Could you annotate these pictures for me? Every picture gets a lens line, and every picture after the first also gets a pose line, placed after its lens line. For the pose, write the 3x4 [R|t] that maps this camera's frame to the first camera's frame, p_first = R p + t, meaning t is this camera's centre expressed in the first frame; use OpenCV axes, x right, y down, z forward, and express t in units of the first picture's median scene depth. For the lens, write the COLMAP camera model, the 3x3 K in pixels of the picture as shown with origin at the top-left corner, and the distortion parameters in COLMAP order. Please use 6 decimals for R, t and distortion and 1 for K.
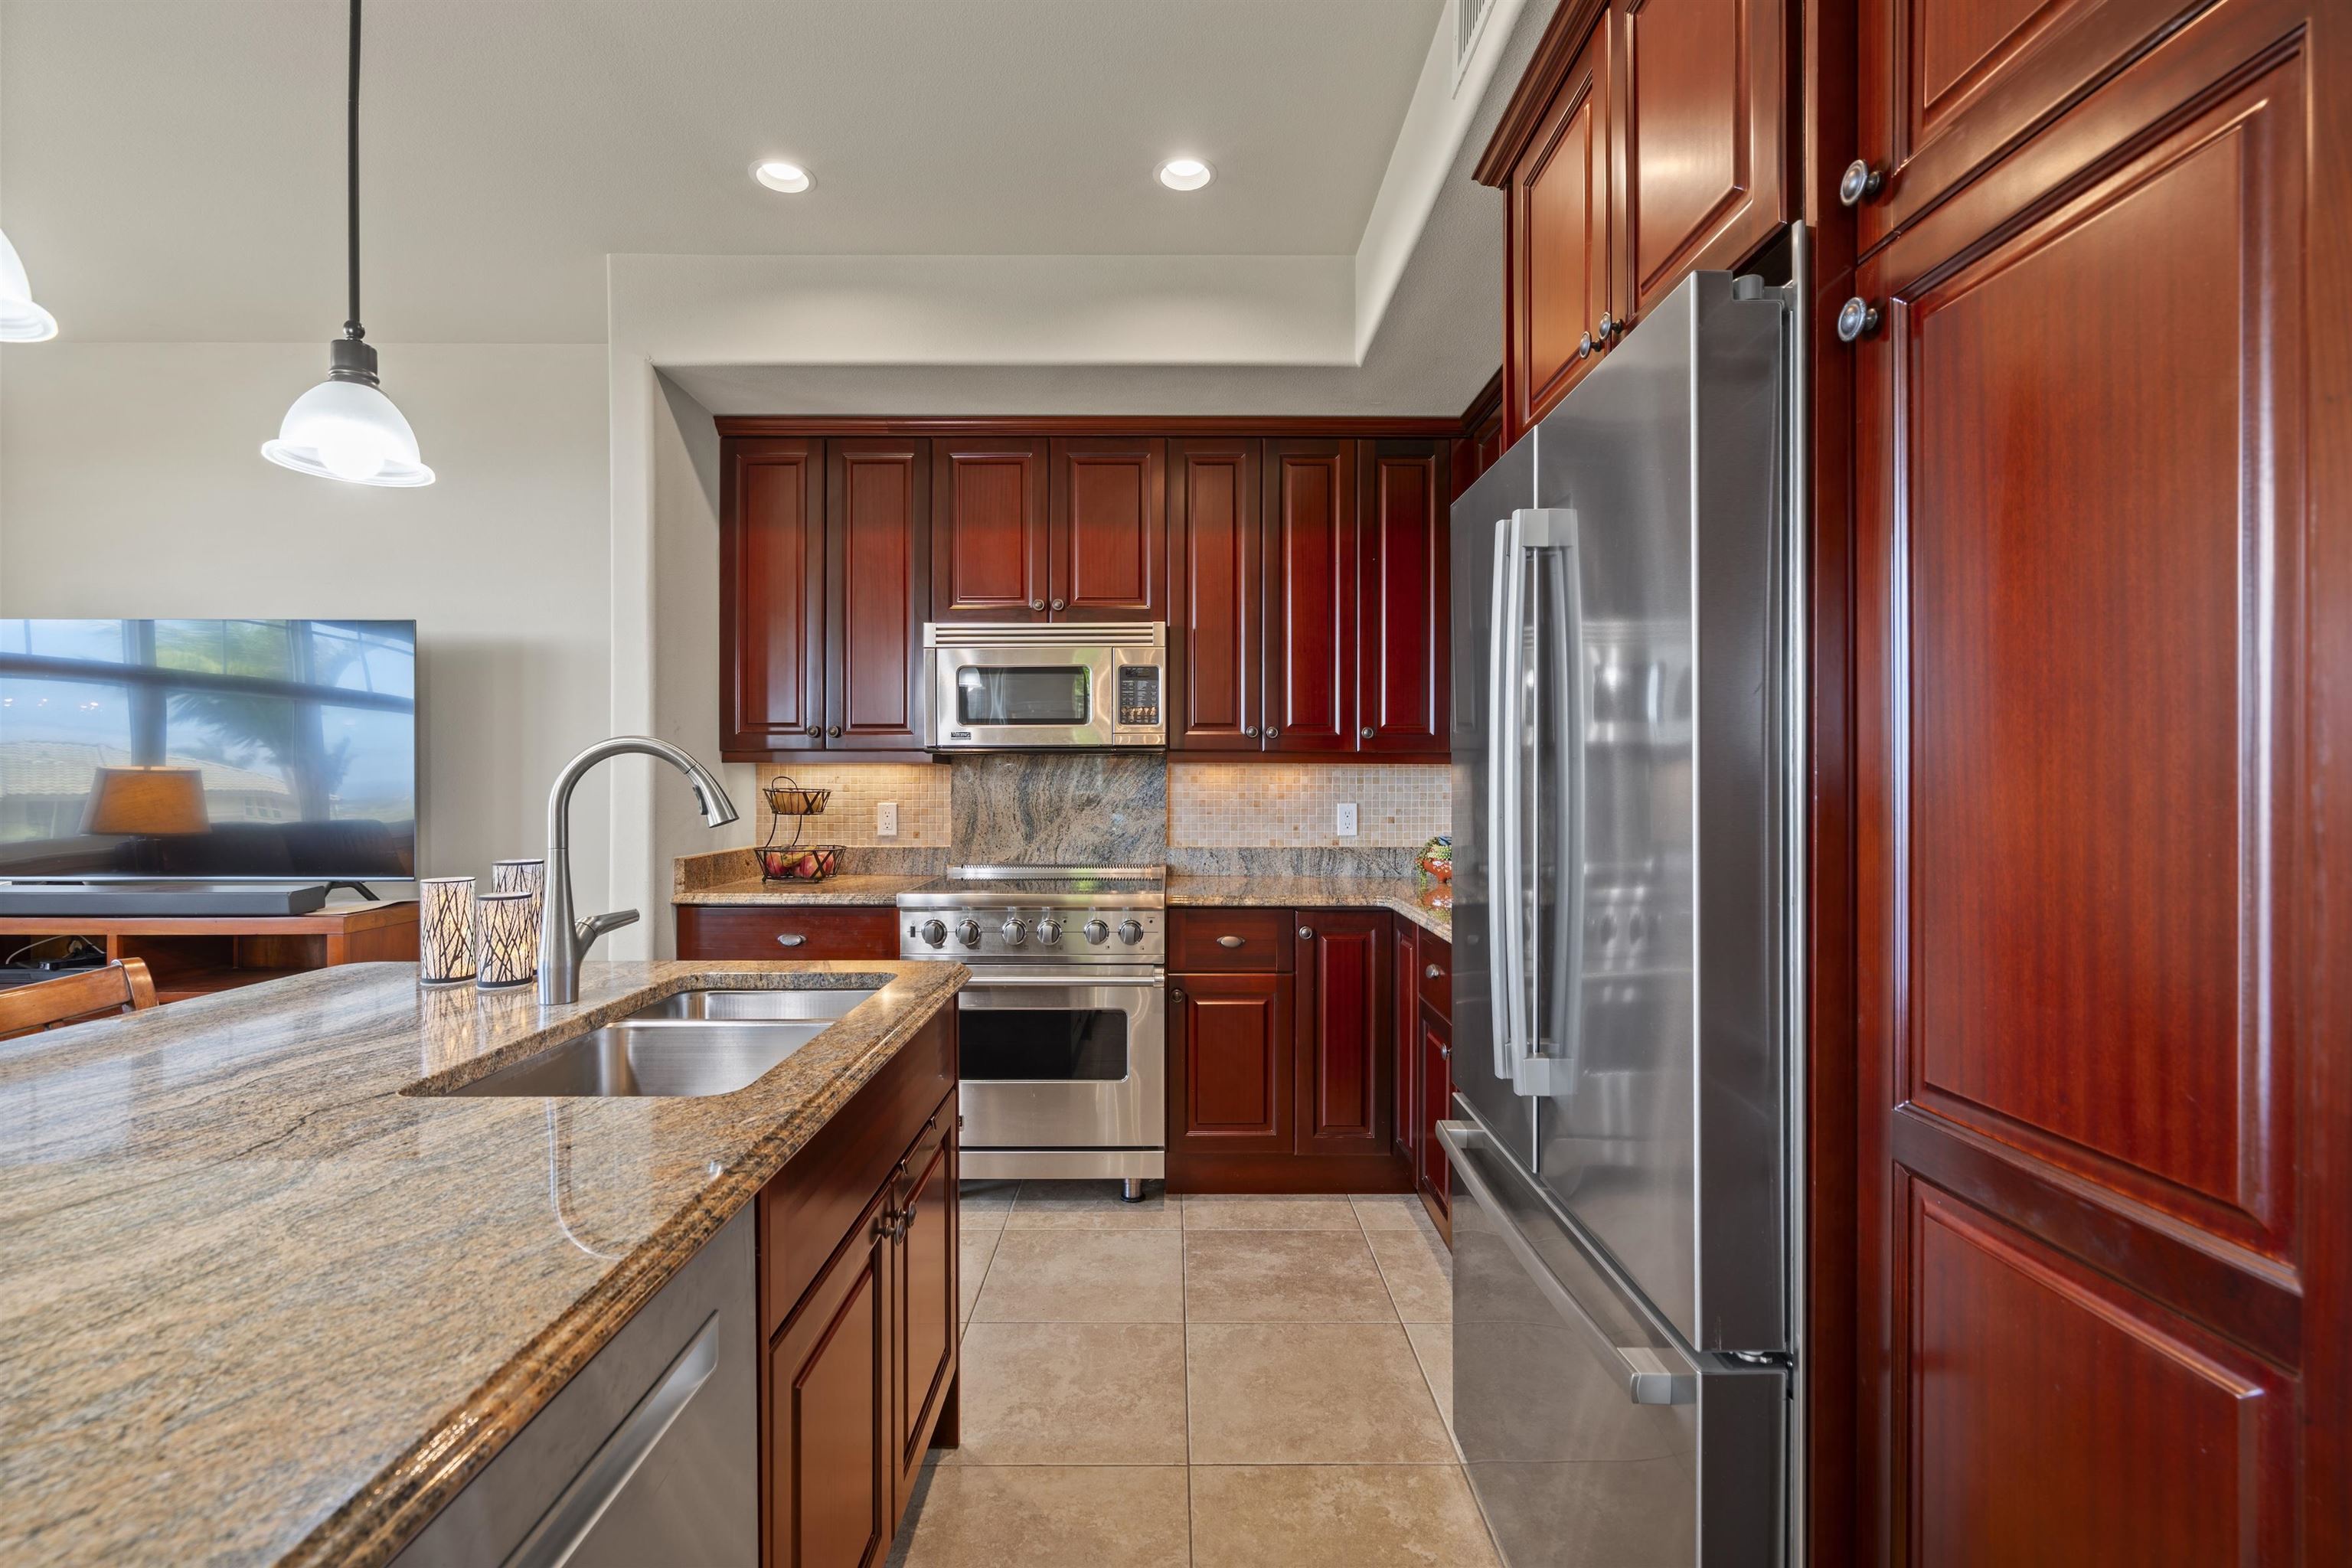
lens RADIAL K [[1061.3, 0, 1182.8], [0, 1061.3, 781.7], [0, 0, 1]] dist [-0.008530, 0.001825]
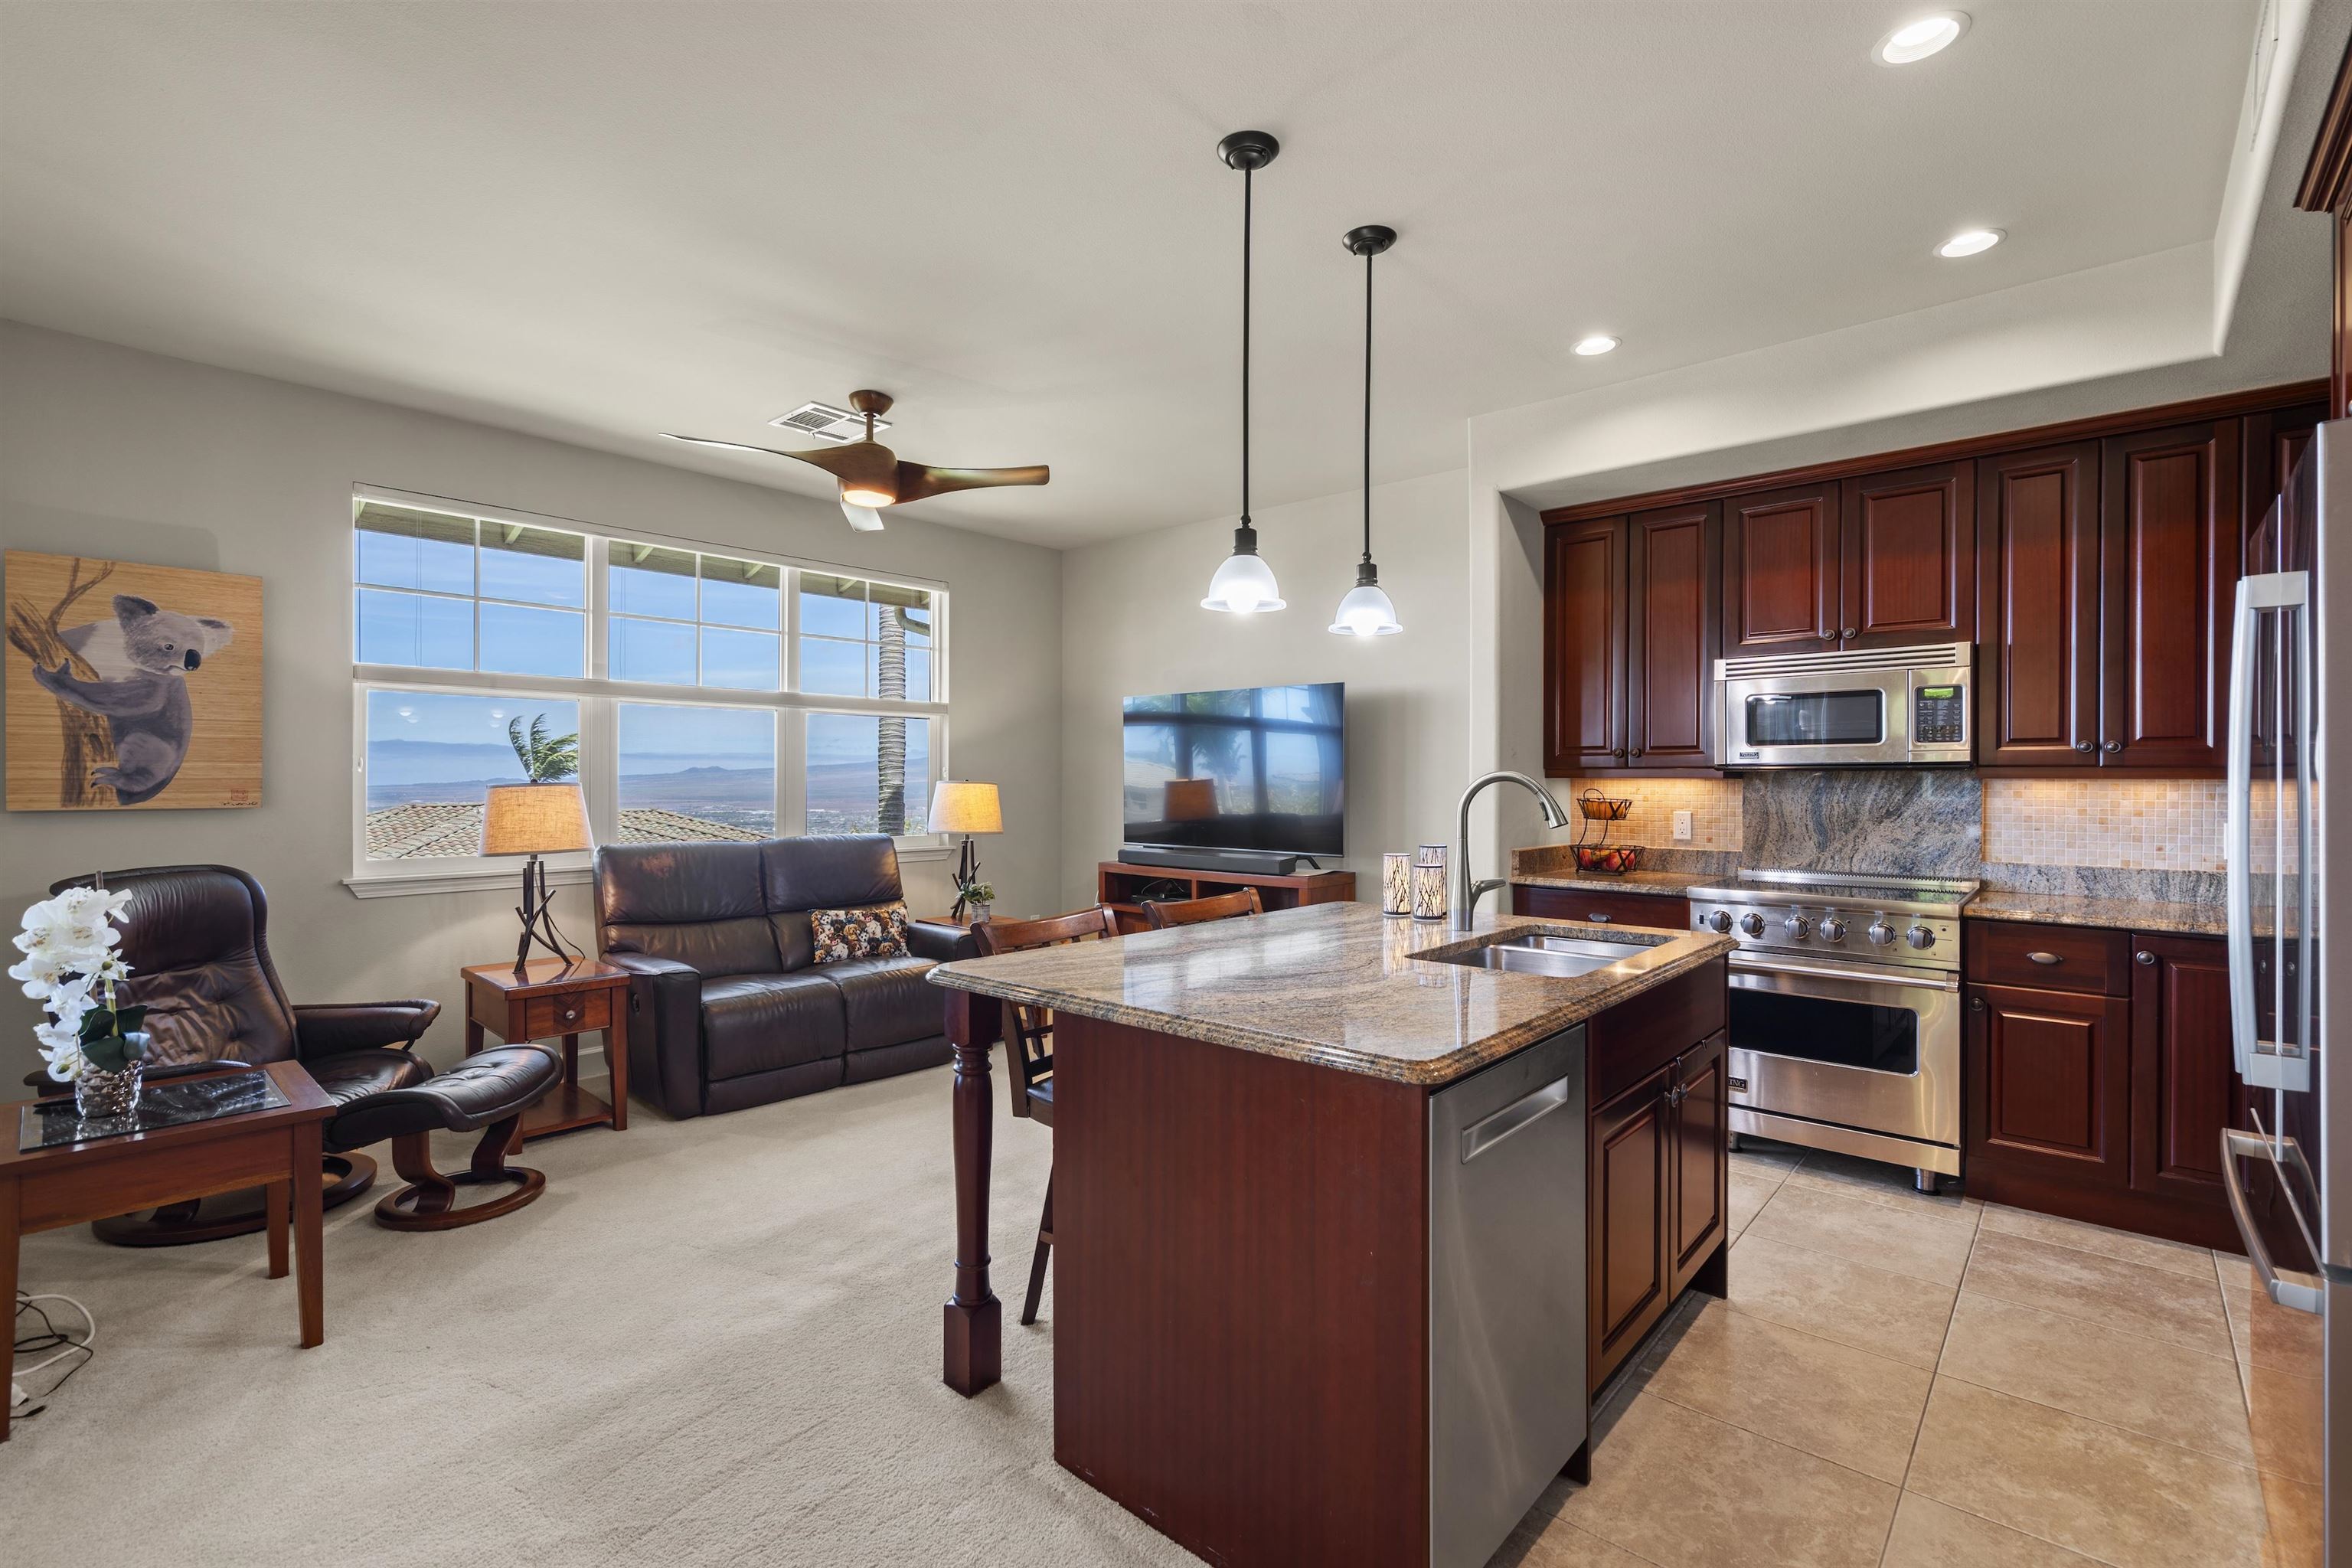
lens RADIAL K [[1061.3, 0, 1159.8], [0, 1061.3, 785.3], [0, 0, 1]] dist [-0.008530, 0.001825]
pose [[0.737064, 0.004560, -0.675807, 0.101875], [-0.003107, 0.999990, 0.003358, -0.013298], [0.675816, -0.000376, 0.737071, -0.297926]]
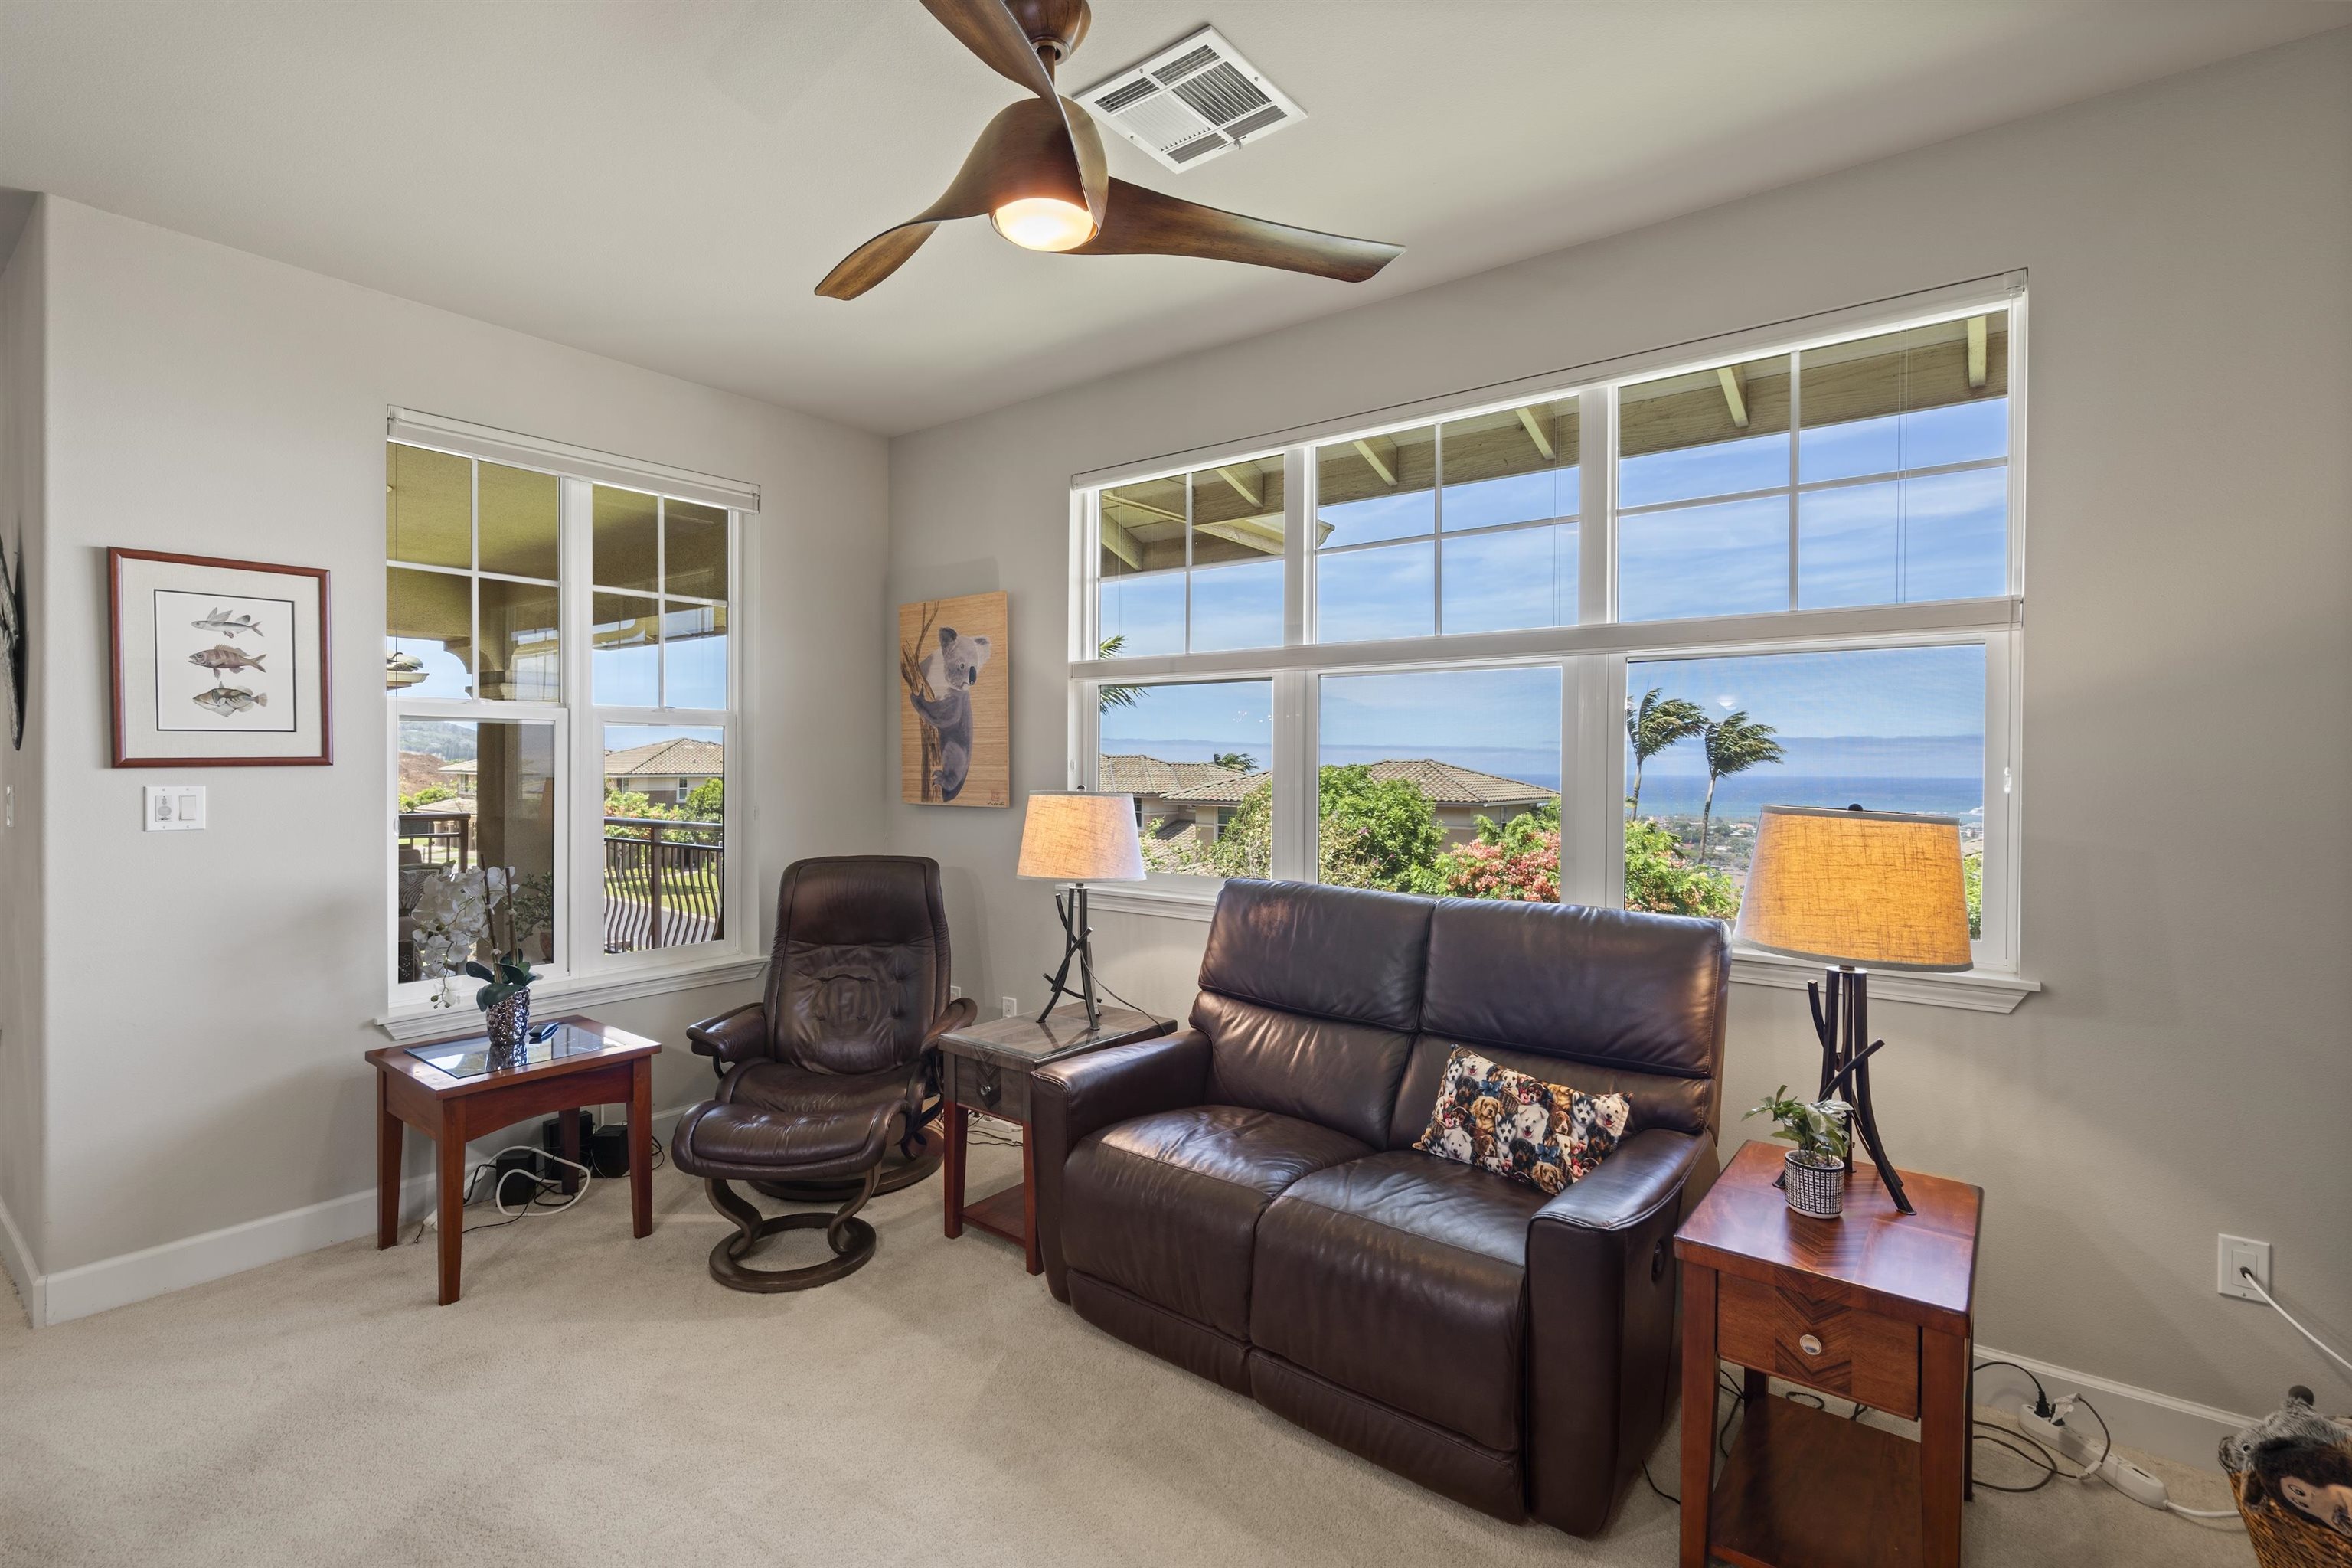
lens RADIAL K [[1061.3, 0, 1184.3], [0, 1061.3, 782.3], [0, 0, 1]] dist [-0.008530, 0.001825]
pose [[-0.603302, 0.008588, -0.797467, -0.567052], [-0.009452, 0.999795, 0.017917, -0.037094], [0.797457, 0.018347, -0.603097, 0.837665]]
